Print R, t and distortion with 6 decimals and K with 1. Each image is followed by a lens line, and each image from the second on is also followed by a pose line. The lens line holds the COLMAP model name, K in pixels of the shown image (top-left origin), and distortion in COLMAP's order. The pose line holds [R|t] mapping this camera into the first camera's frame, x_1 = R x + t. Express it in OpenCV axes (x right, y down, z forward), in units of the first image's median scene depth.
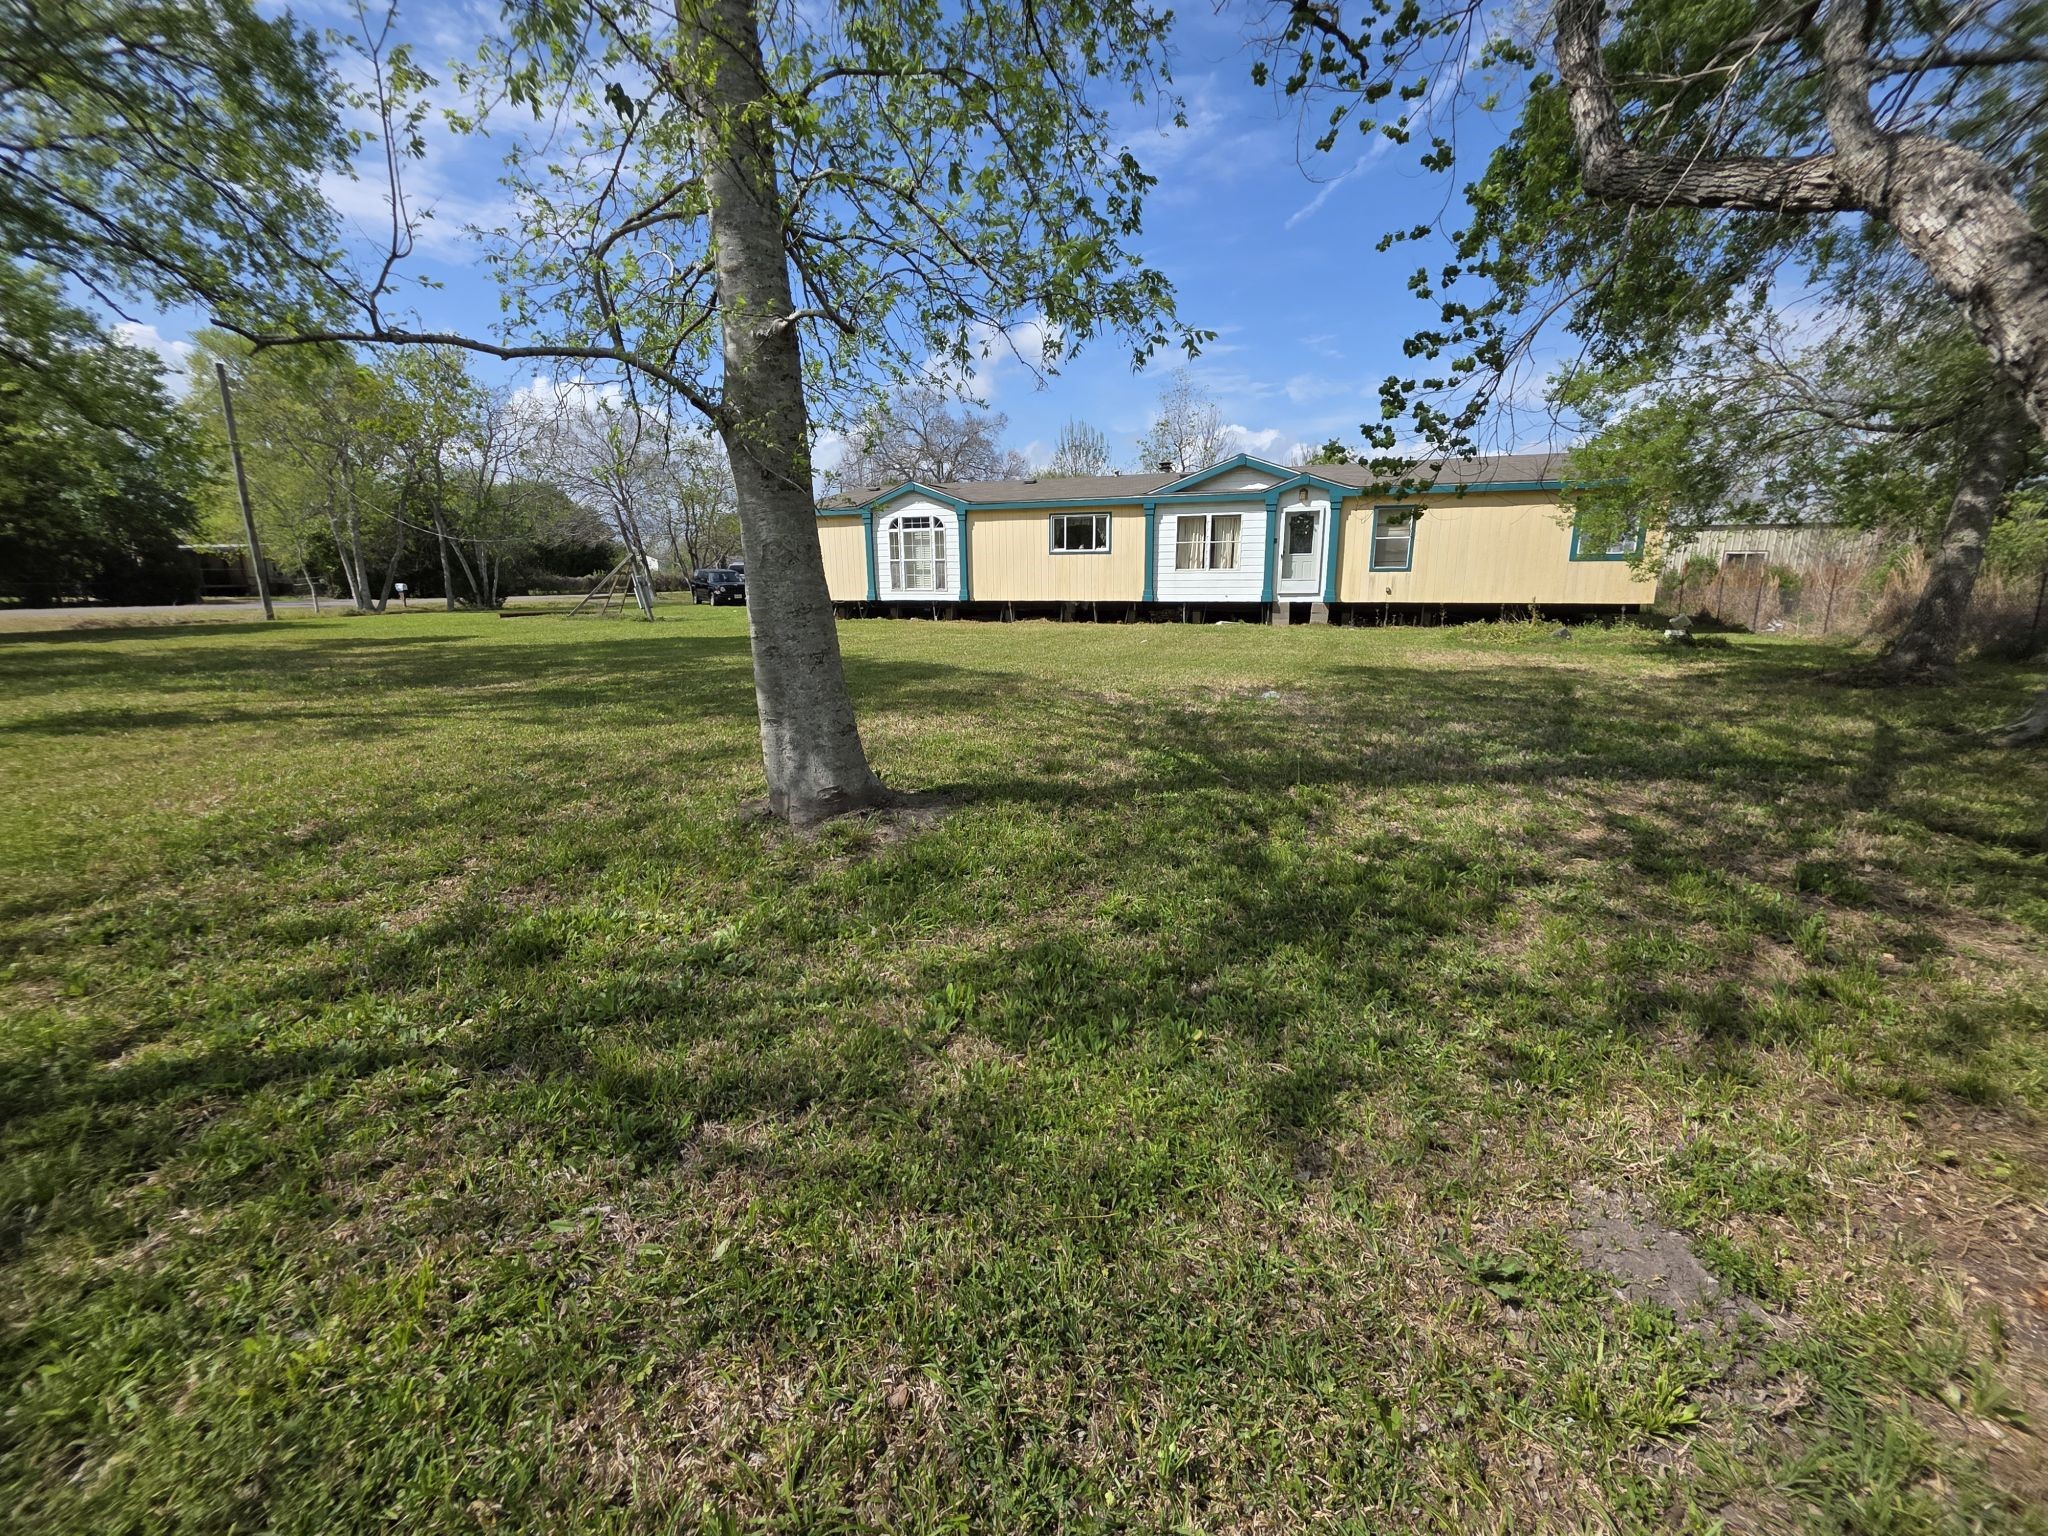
lens RADIAL K [[813.5, 0, 1030.3], [0, 813.5, 764.1], [0, 0, 1]] dist [-0.000452, -0.001278]
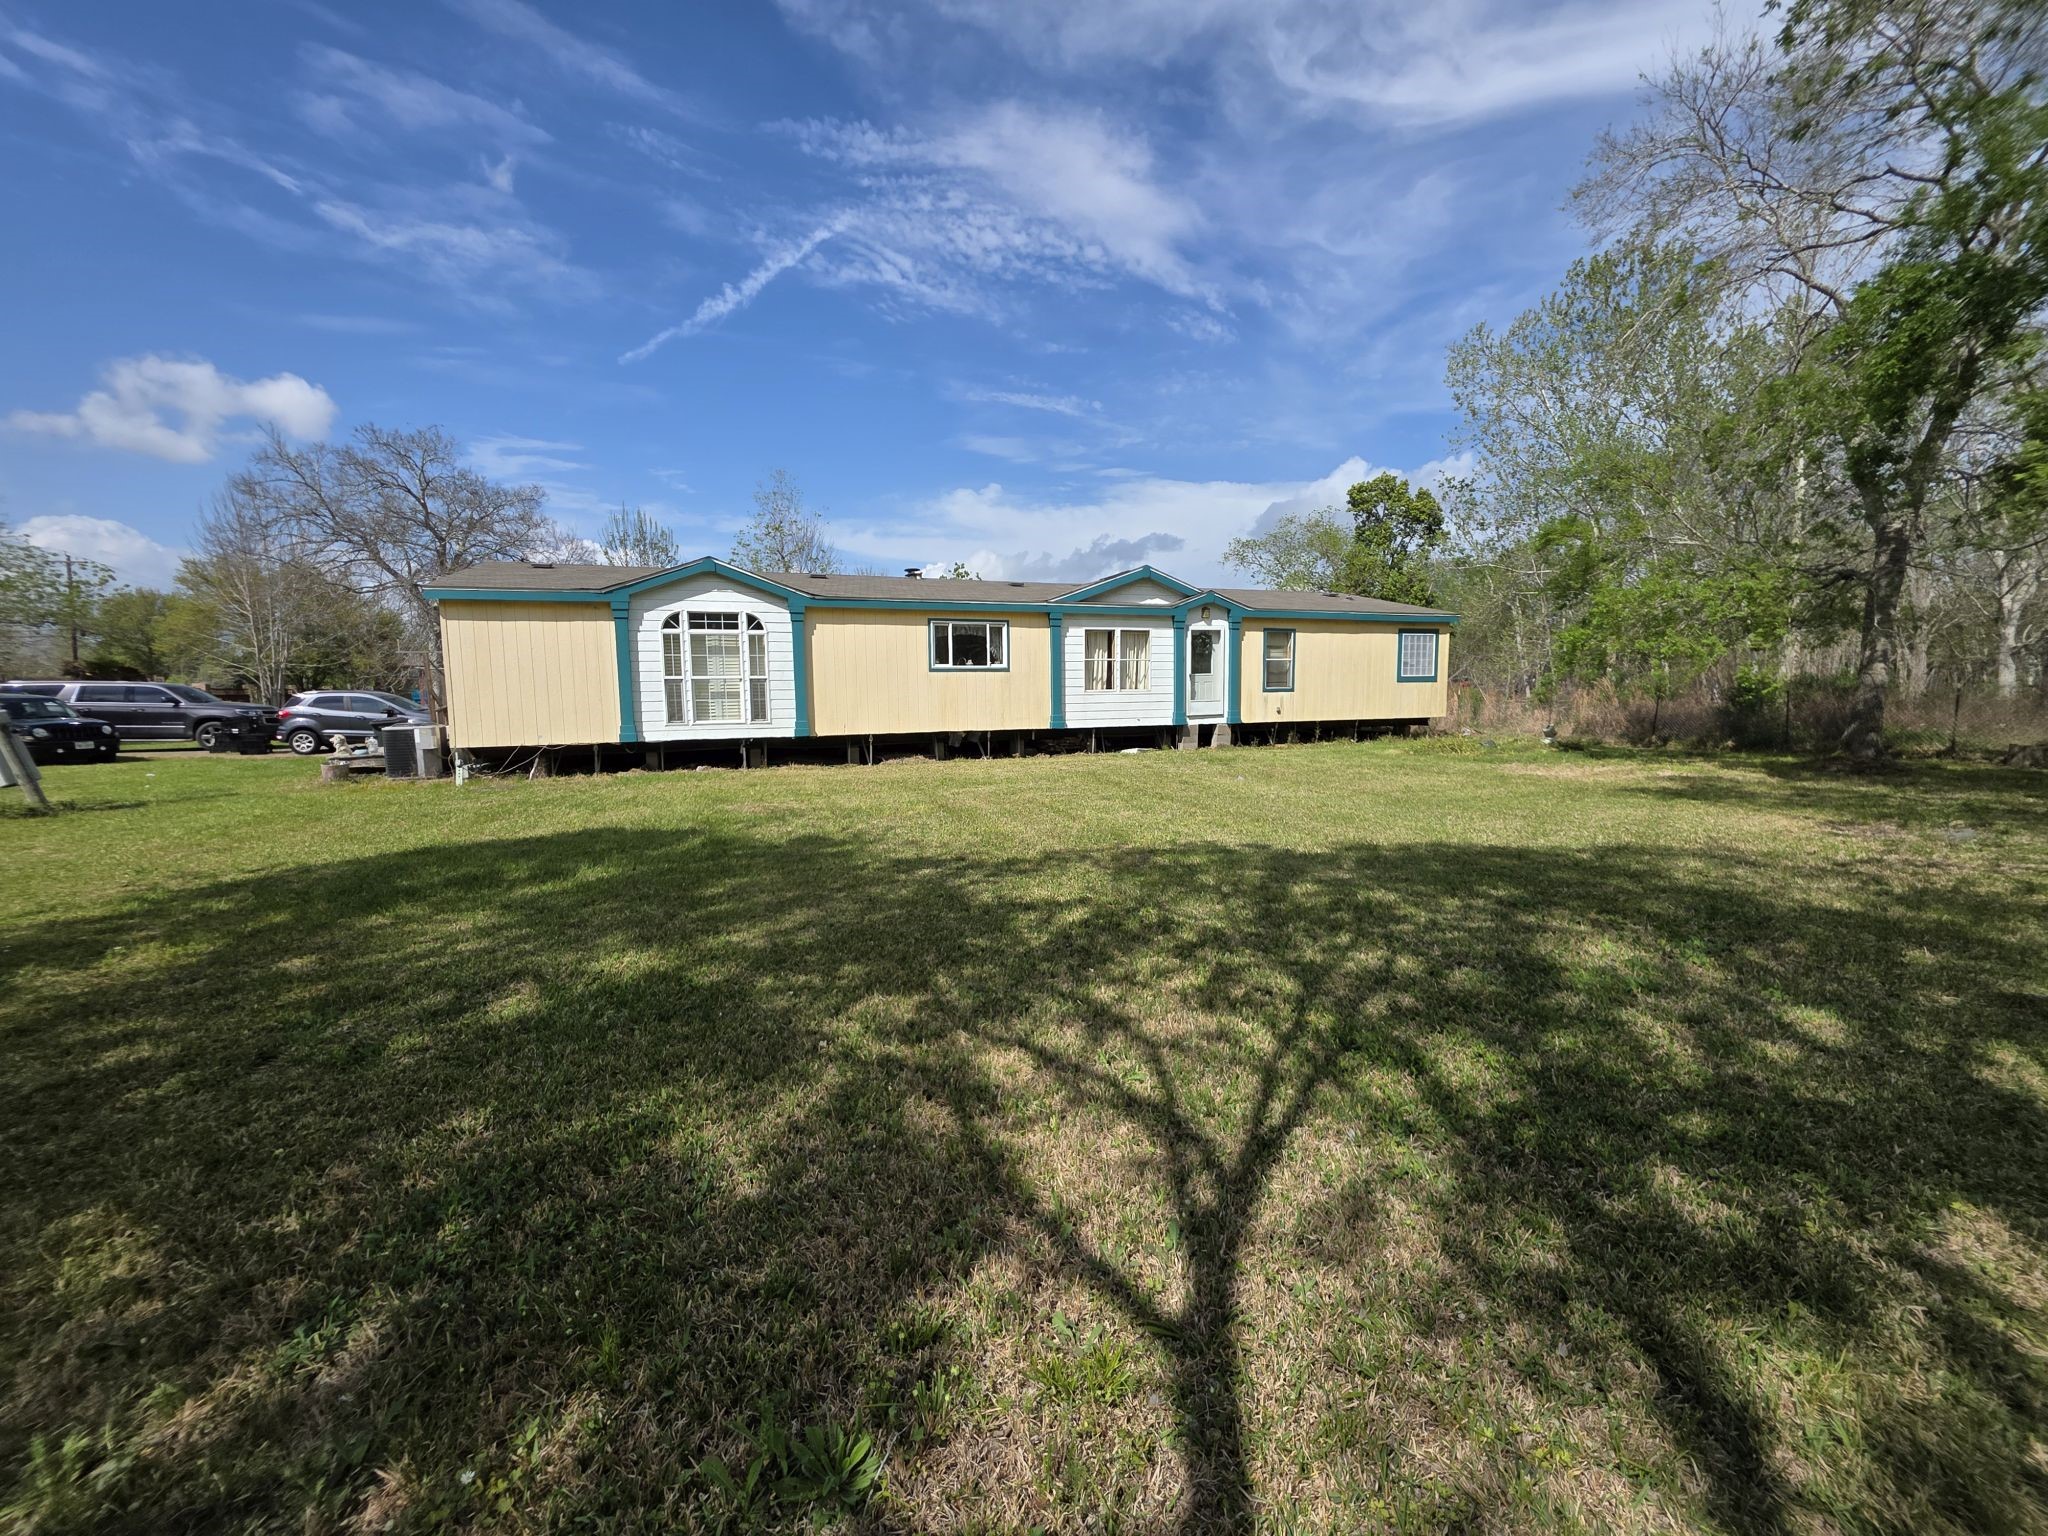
lens RADIAL K [[813.5, 0, 1022.2], [0, 813.5, 760.4], [0, 0, 1]] dist [-0.000452, -0.001278]
pose [[0.752888, -0.059068, 0.655493, -0.423981], [0.156281, 0.983523, -0.090875, -0.100634], [-0.639325, 0.170860, 0.749714, 0.418312]]
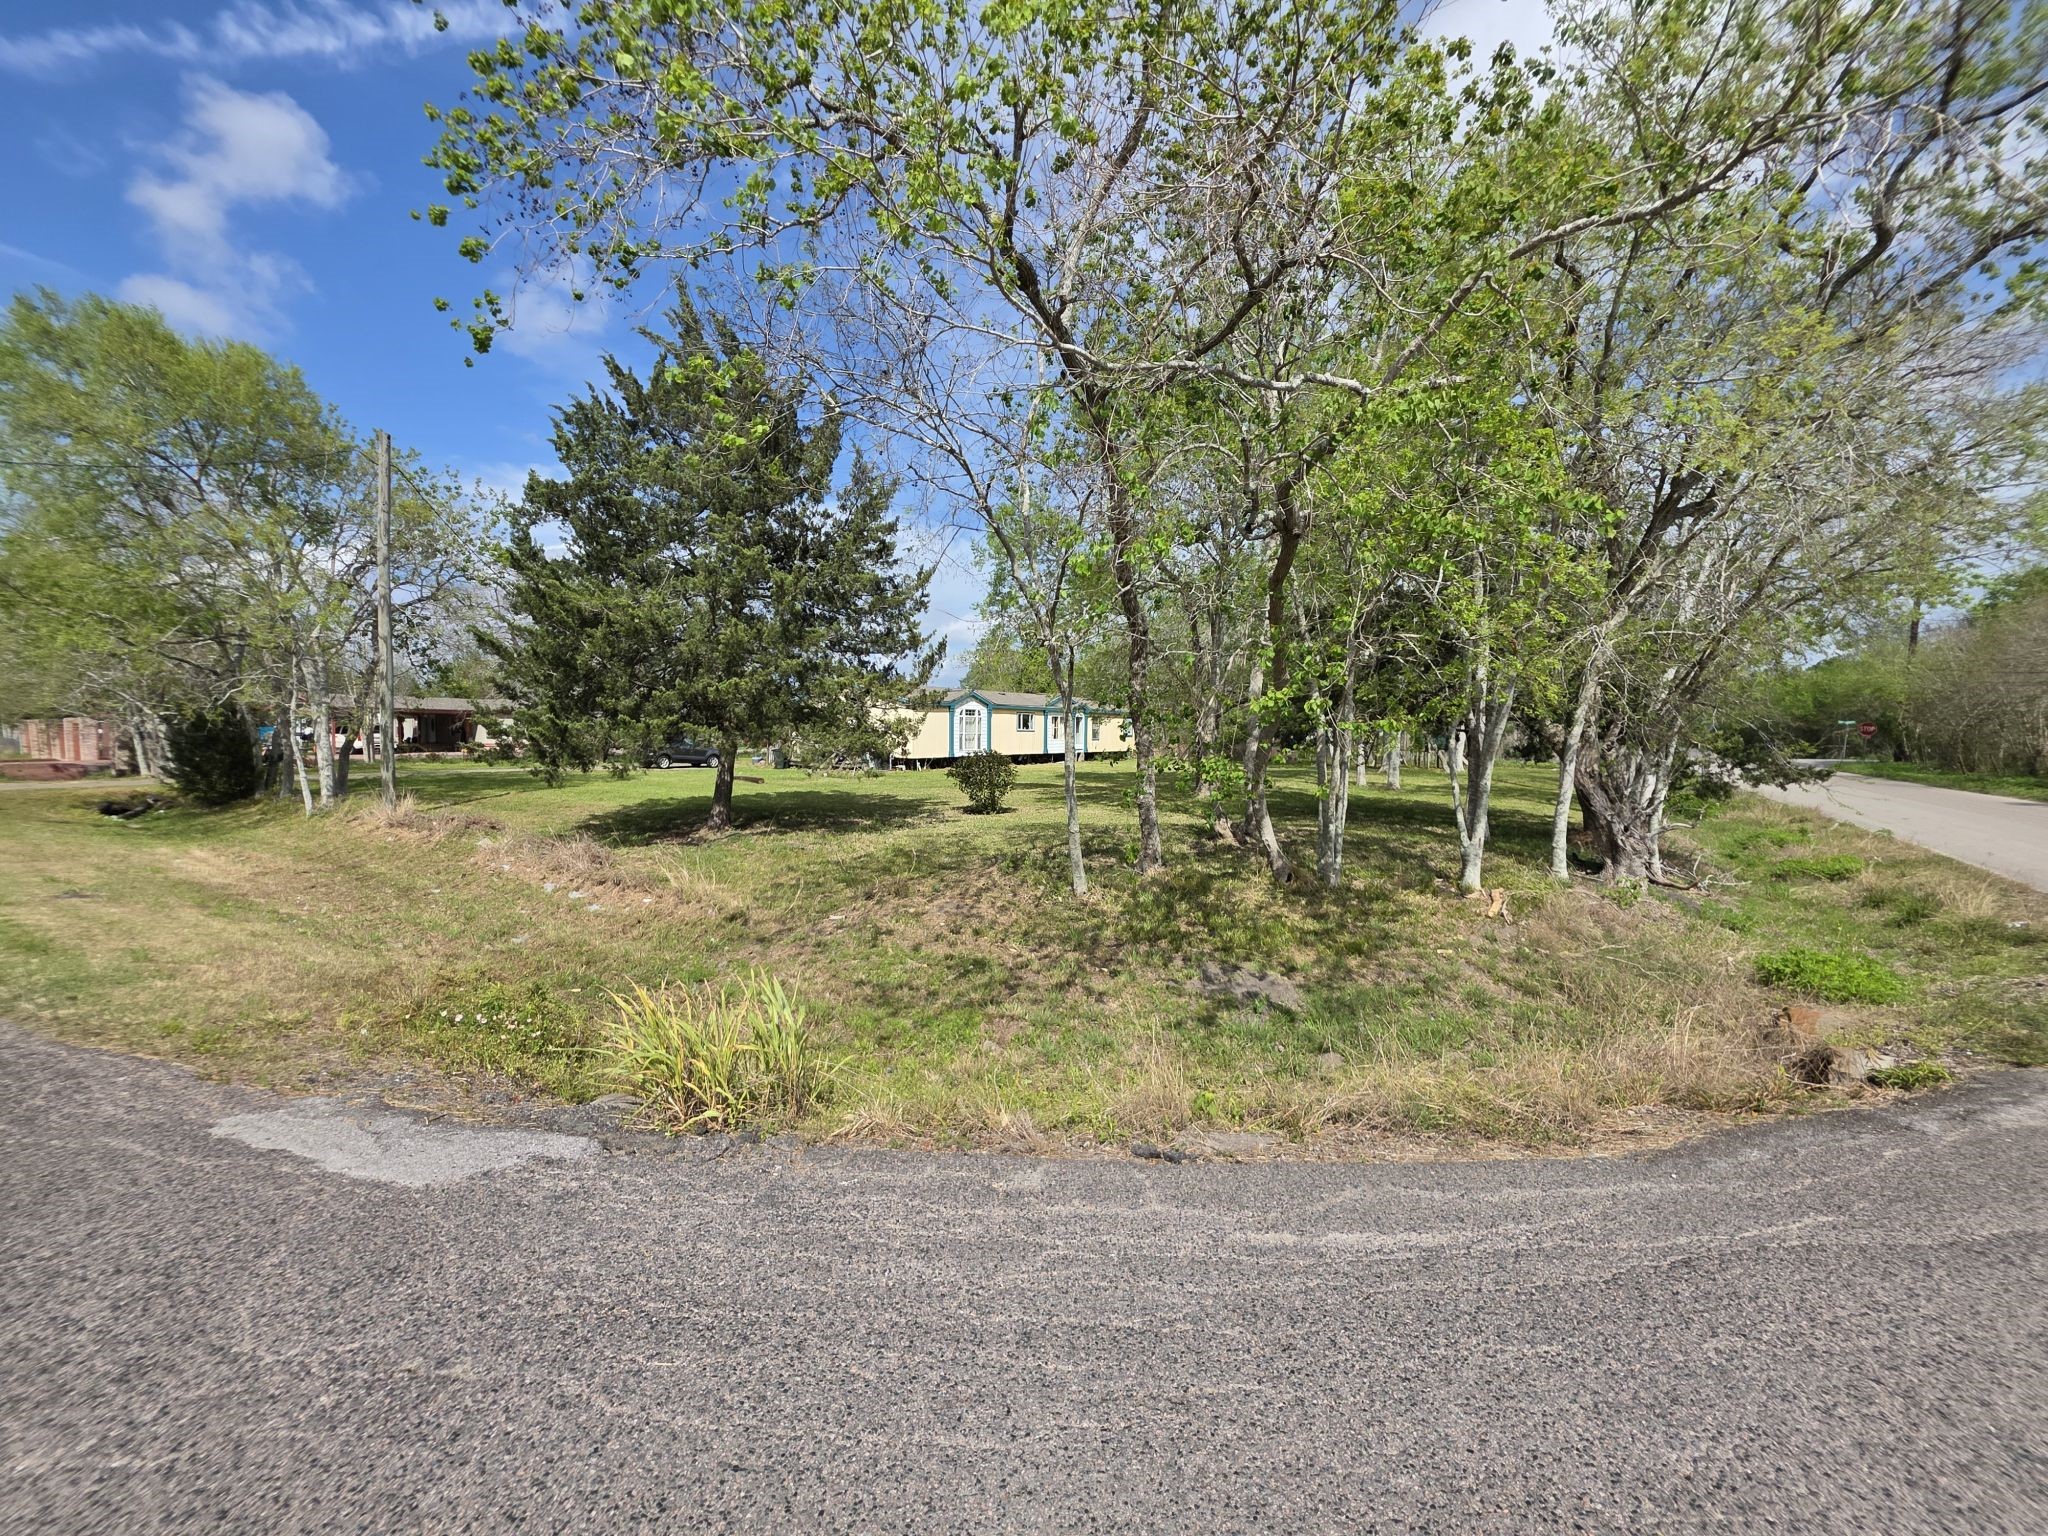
lens RADIAL K [[813.5, 0, 1023.2], [0, 813.5, 767.8], [0, 0, 1]] dist [-0.000452, -0.001278]
pose [[0.249573, -0.024608, 0.968043, -2.018384], [0.229660, 0.972660, -0.034484, -0.100944], [-0.940728, 0.230927, 0.248401, 0.526352]]
